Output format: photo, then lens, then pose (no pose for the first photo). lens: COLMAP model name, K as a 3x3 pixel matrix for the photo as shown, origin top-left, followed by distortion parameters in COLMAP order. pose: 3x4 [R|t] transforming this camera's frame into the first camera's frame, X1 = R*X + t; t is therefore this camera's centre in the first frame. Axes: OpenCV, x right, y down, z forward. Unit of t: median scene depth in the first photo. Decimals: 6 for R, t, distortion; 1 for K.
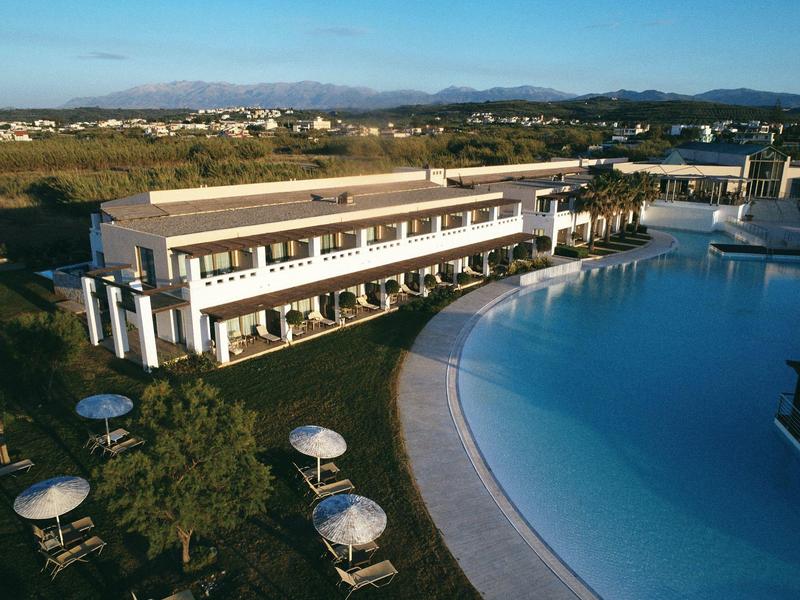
lens RADIAL K [[579.4, 0, 400.0], [0, 579.4, 300.0], [0, 0, 1]] dist [-0.015794, -0.004501]
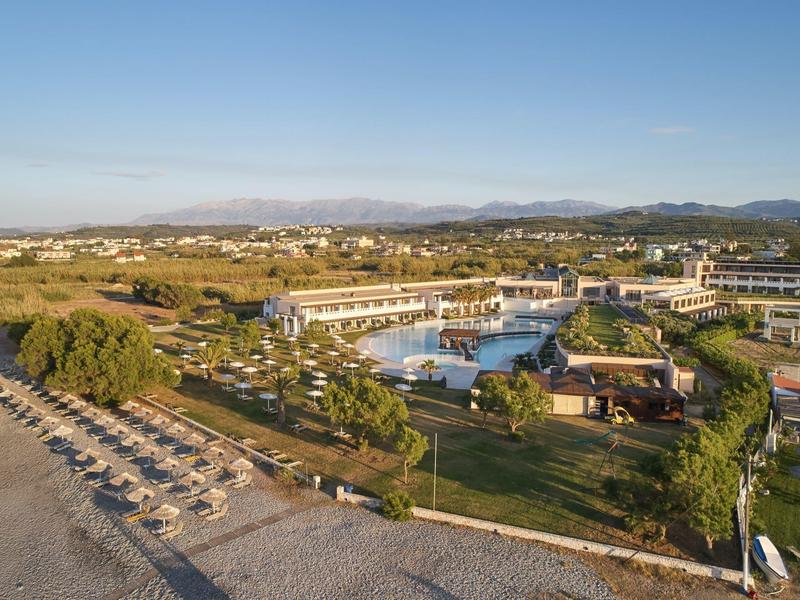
lens RADIAL K [[579.4, 0, 400.0], [0, 579.4, 300.0], [0, 0, 1]] dist [-0.015794, -0.004501]
pose [[0.996997, 0.001625, -0.077425, 0.024863], [-0.015913, 0.982745, -0.184280, 0.025888], [0.075790, 0.184959, 0.979819, -0.122940]]
